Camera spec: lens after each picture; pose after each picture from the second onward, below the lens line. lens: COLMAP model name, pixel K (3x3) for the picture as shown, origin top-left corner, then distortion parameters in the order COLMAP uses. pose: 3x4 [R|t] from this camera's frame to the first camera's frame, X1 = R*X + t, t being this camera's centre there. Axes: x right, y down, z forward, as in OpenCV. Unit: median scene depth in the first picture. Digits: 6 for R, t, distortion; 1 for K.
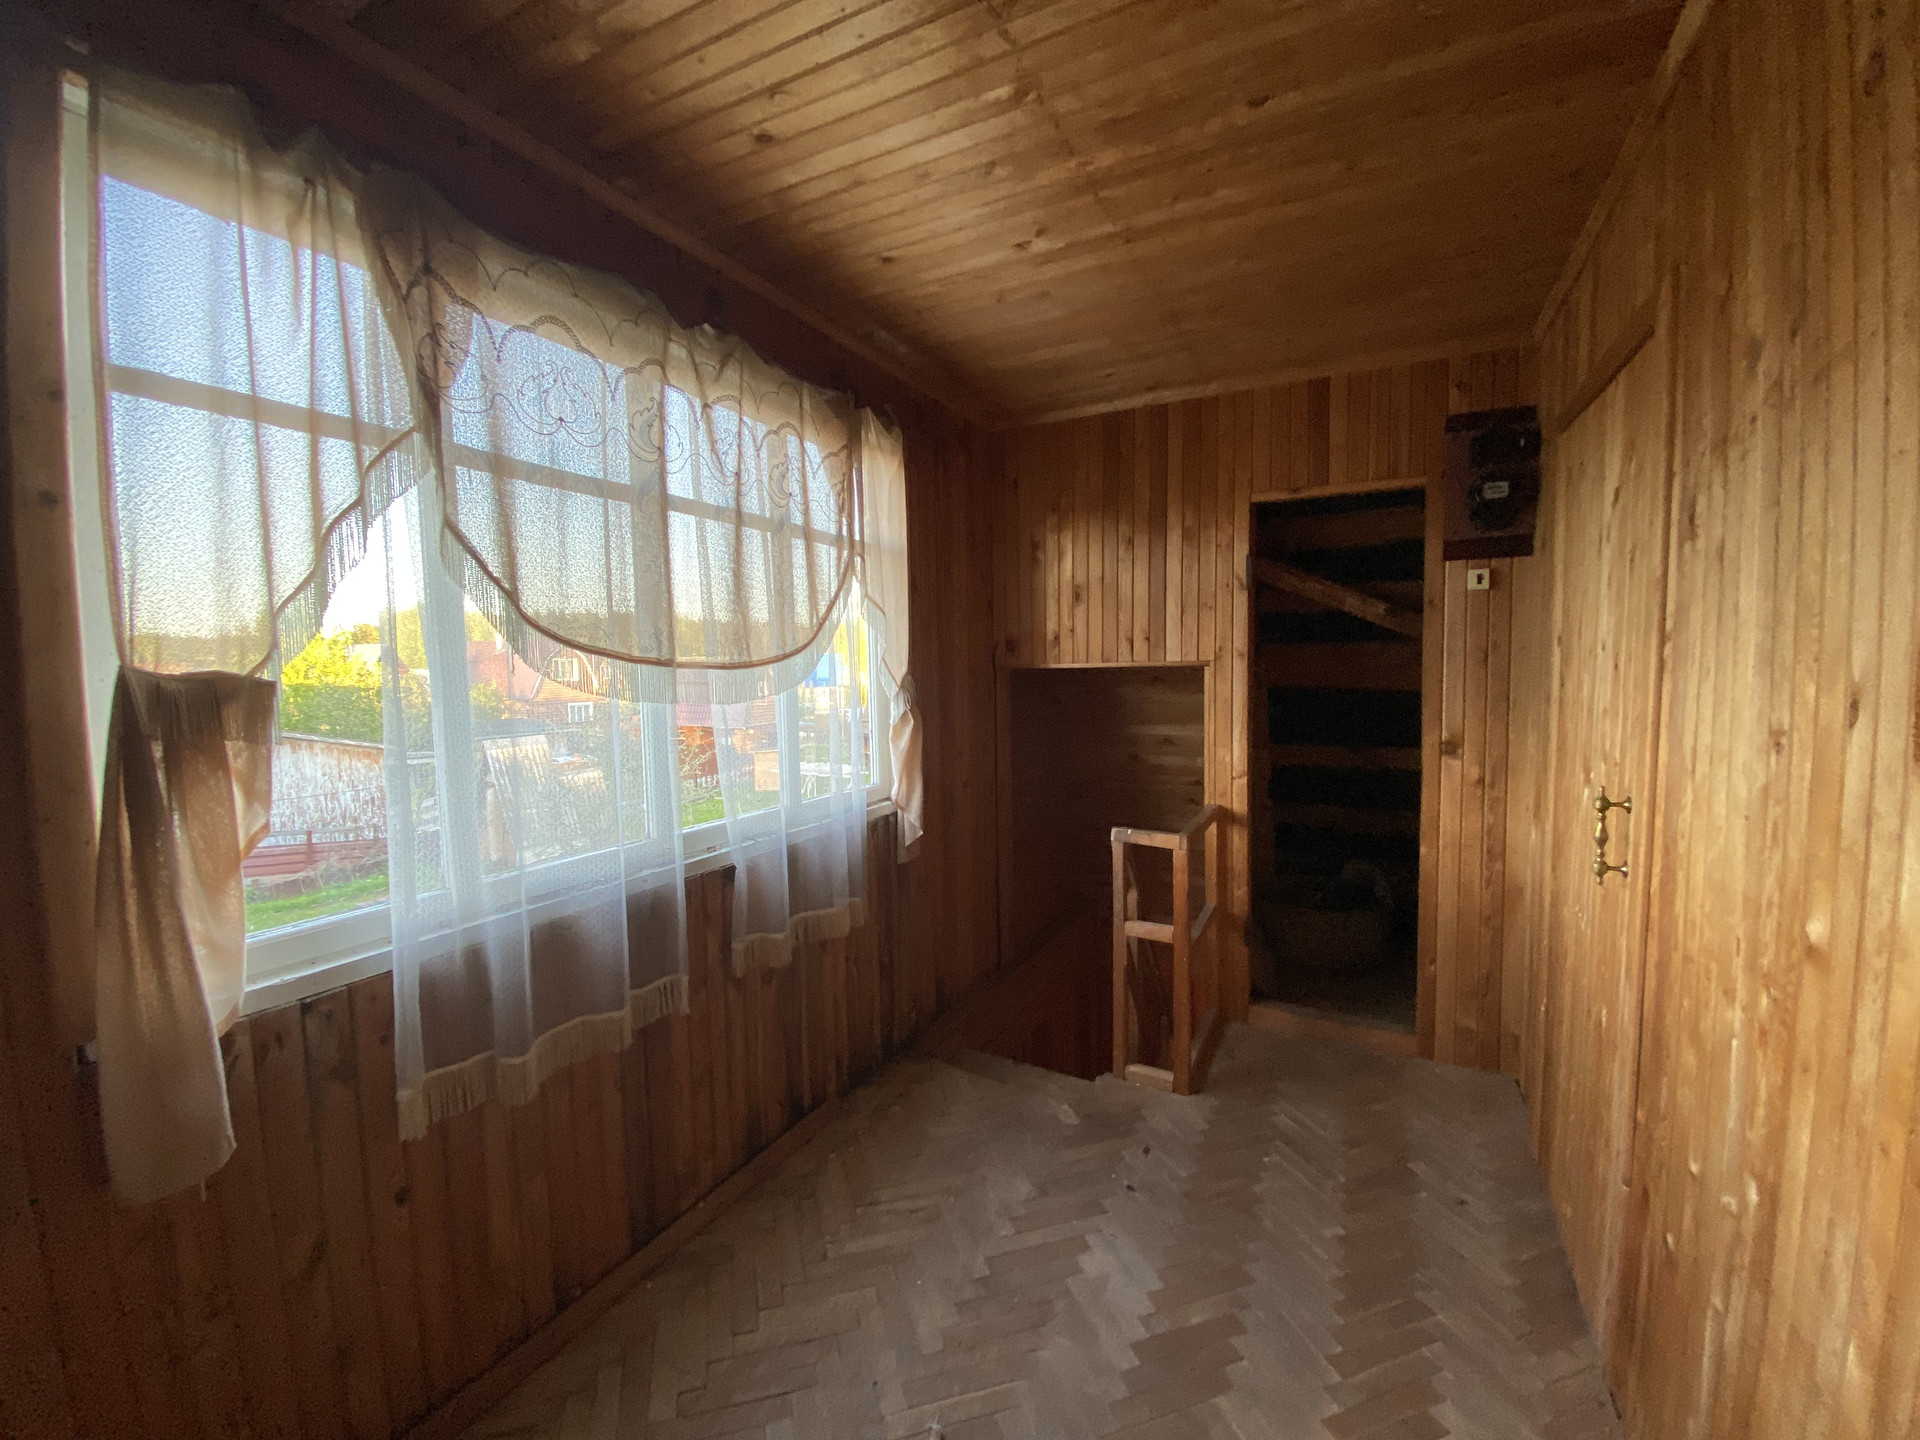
lens RADIAL K [[770.9, 0, 966.5], [0, 770.9, 723.1], [0, 0, 1]] dist [0.017761, -0.018921]
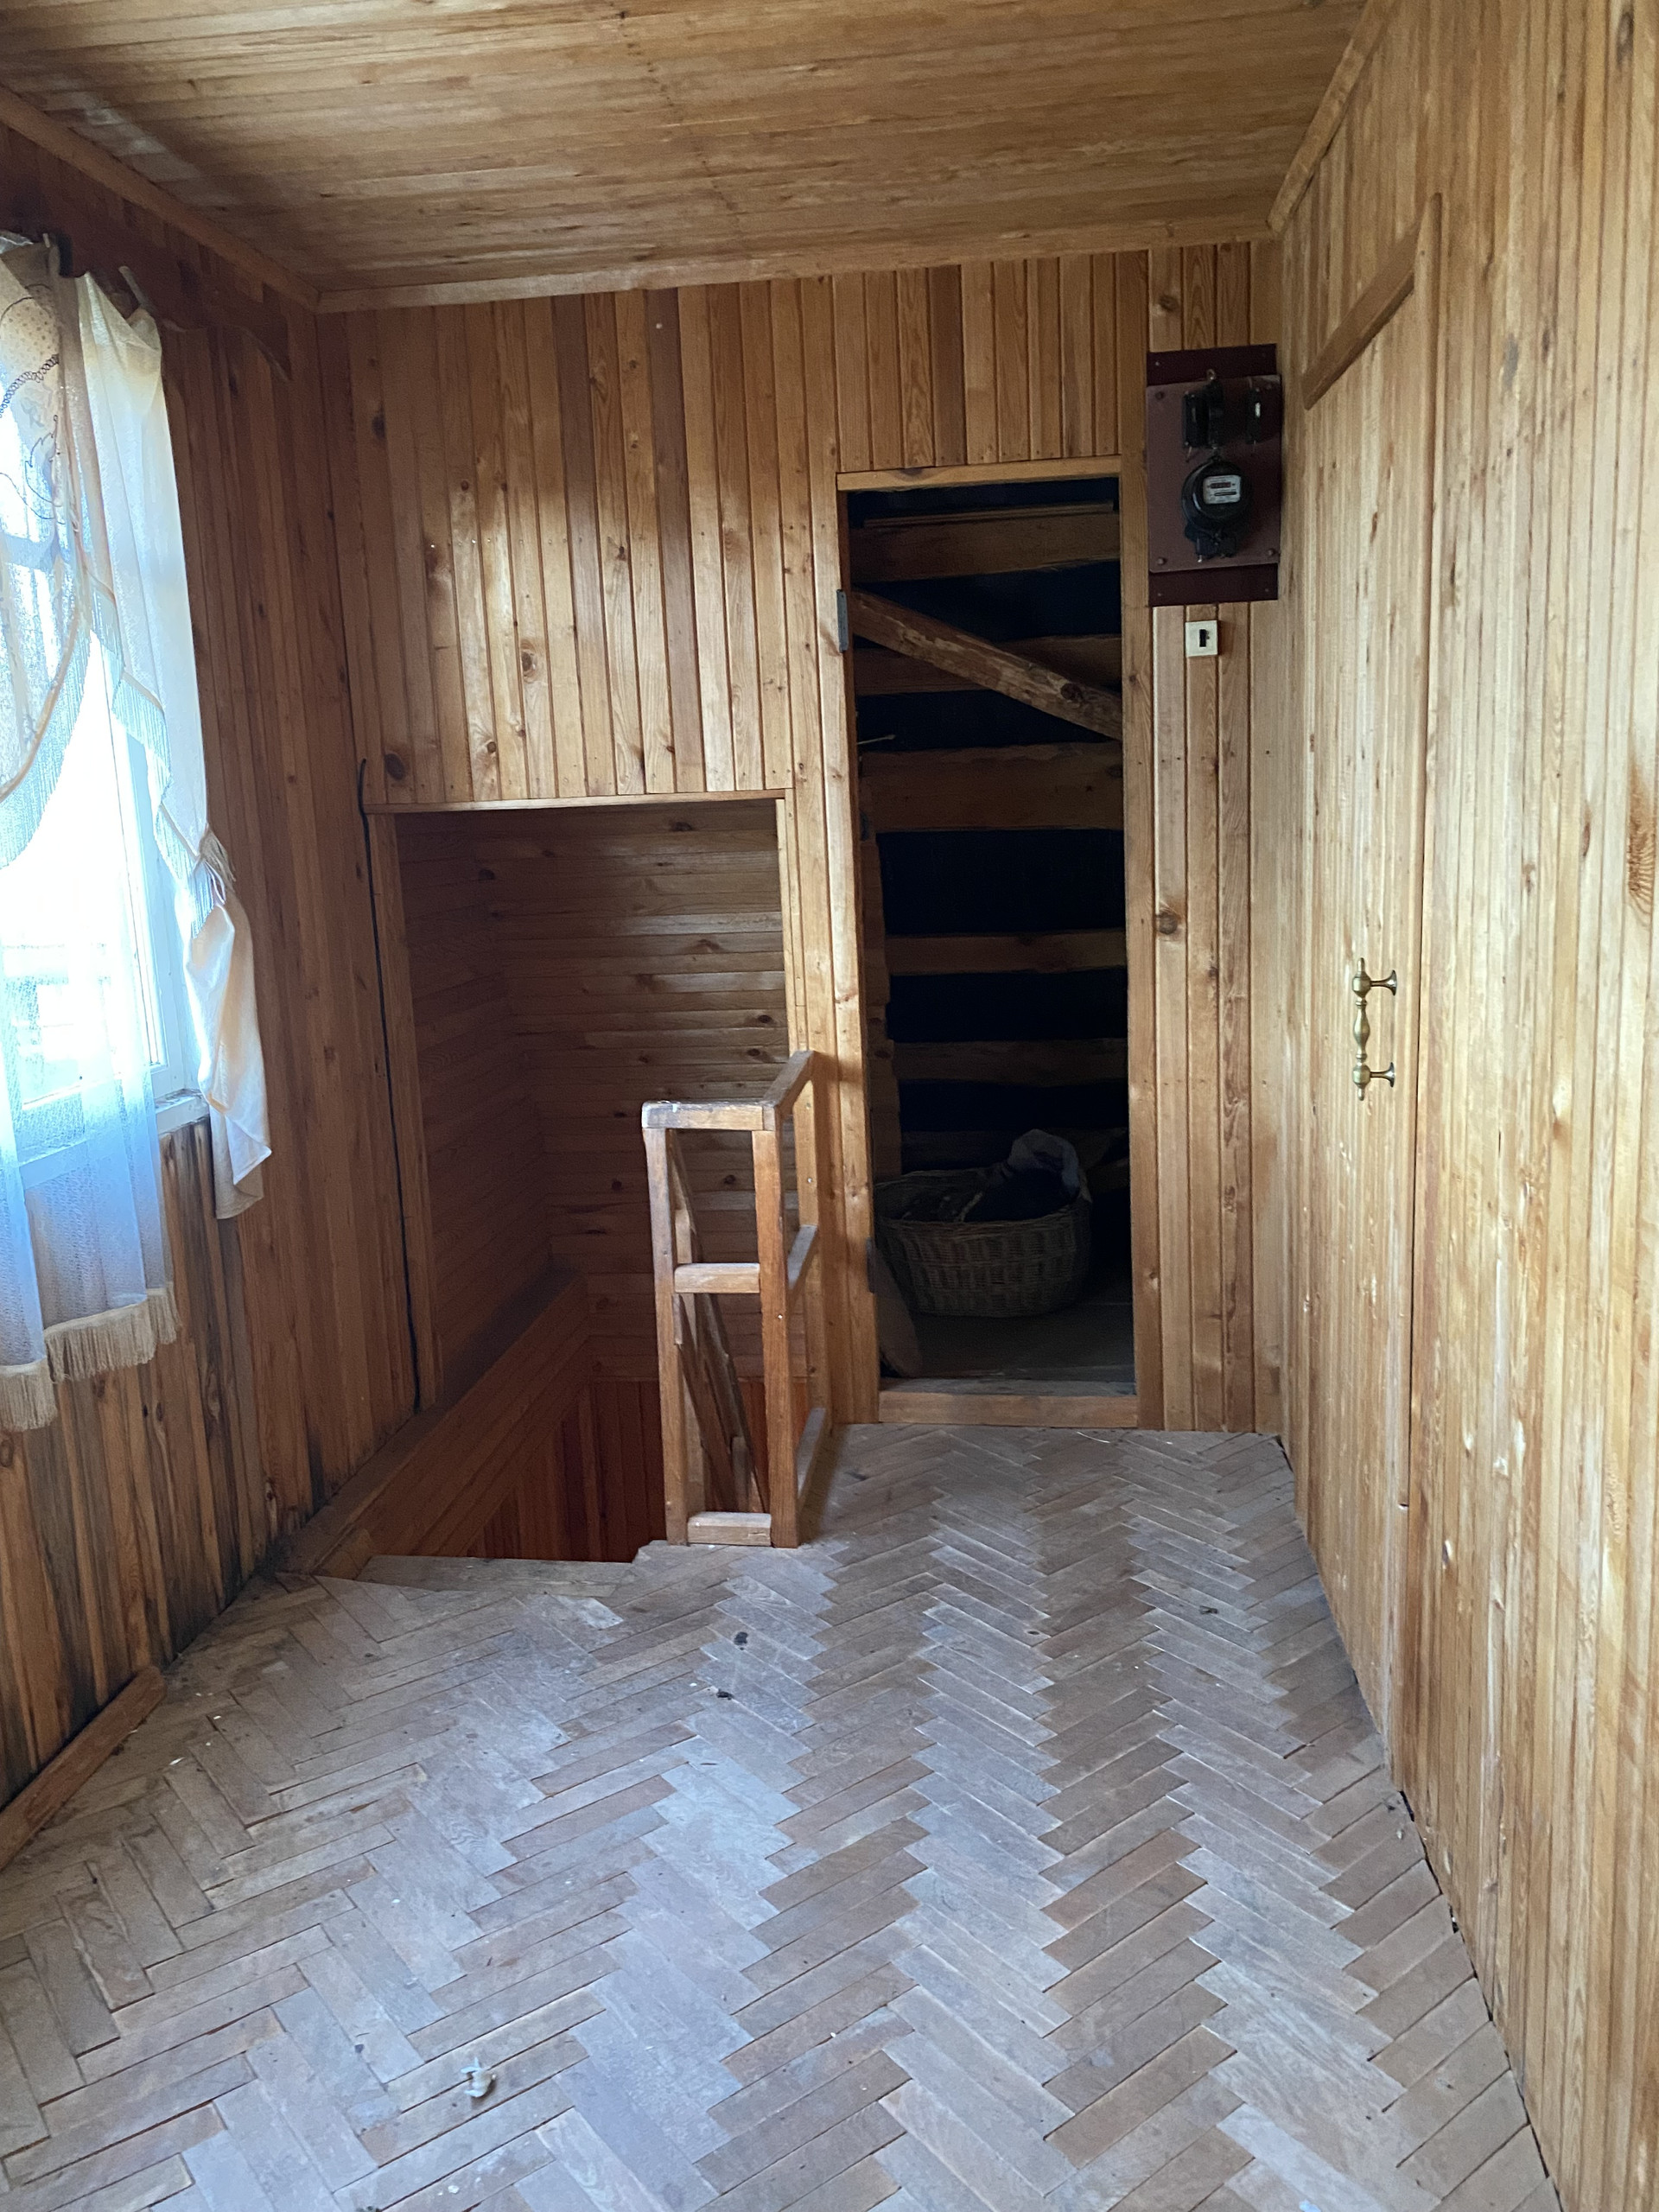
lens RADIAL K [[1672.4, 0, 793.8], [0, 1672.4, 1088.0], [0, 0, 1]] dist [0.022256, -0.035013]
pose [[0.941541, -0.088006, 0.325200, -0.099633], [0.055796, 0.992682, 0.107094, 0.004315], [-0.332245, -0.082688, 0.939562, -0.160495]]
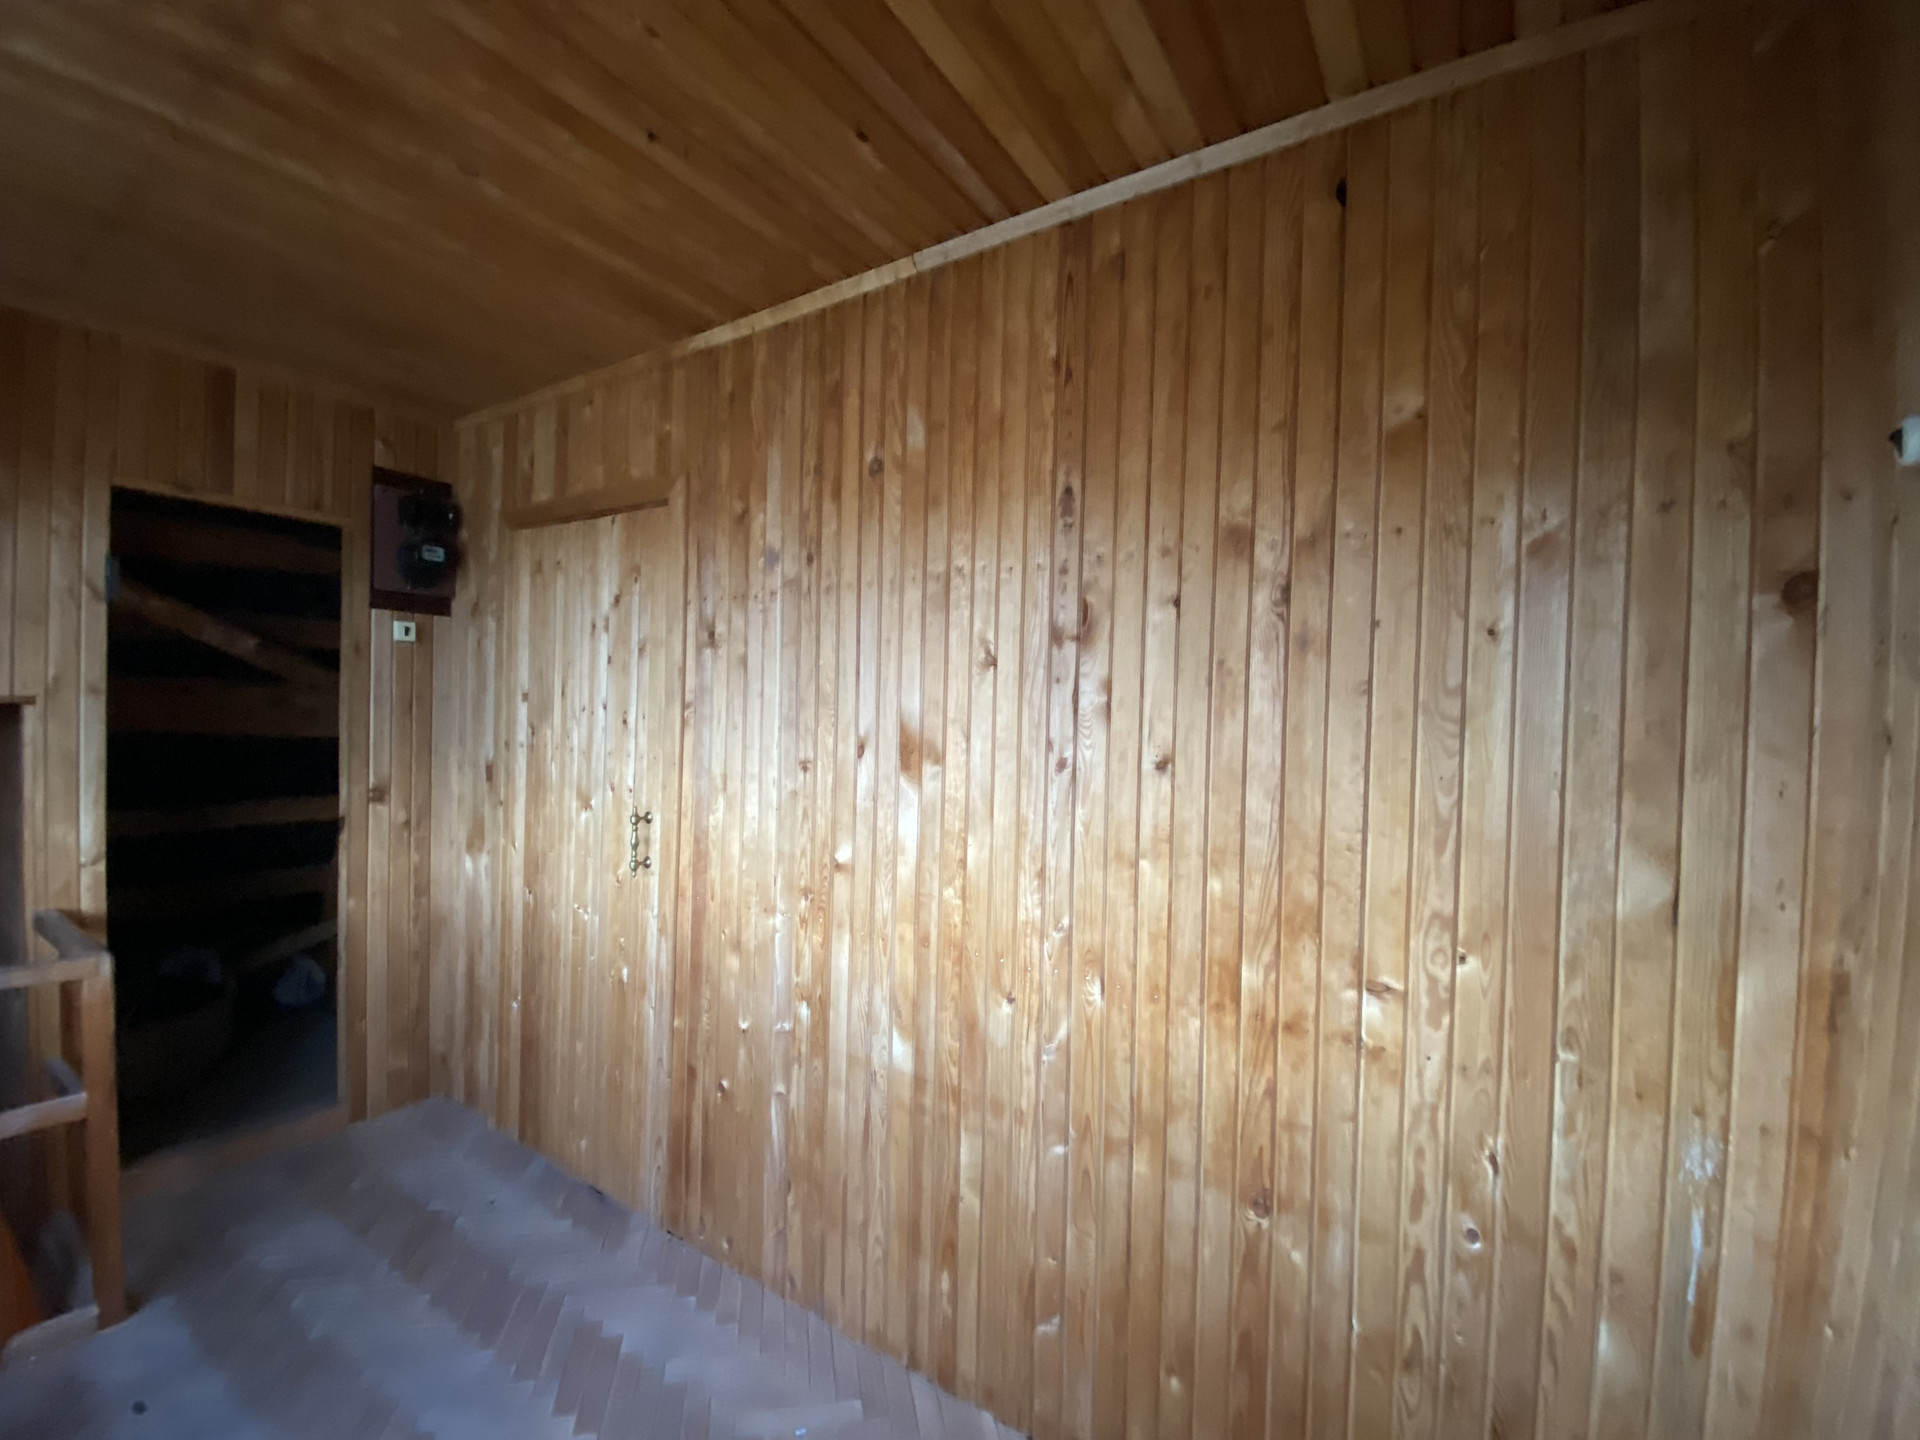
lens RADIAL K [[770.9, 0, 975.7], [0, 770.9, 720.8], [0, 0, 1]] dist [0.017761, -0.018921]
pose [[0.086973, 0.005258, 0.996197, -0.335727], [0.044492, 0.998968, -0.009157, -0.021752], [-0.995217, 0.045119, 0.086649, 0.155640]]
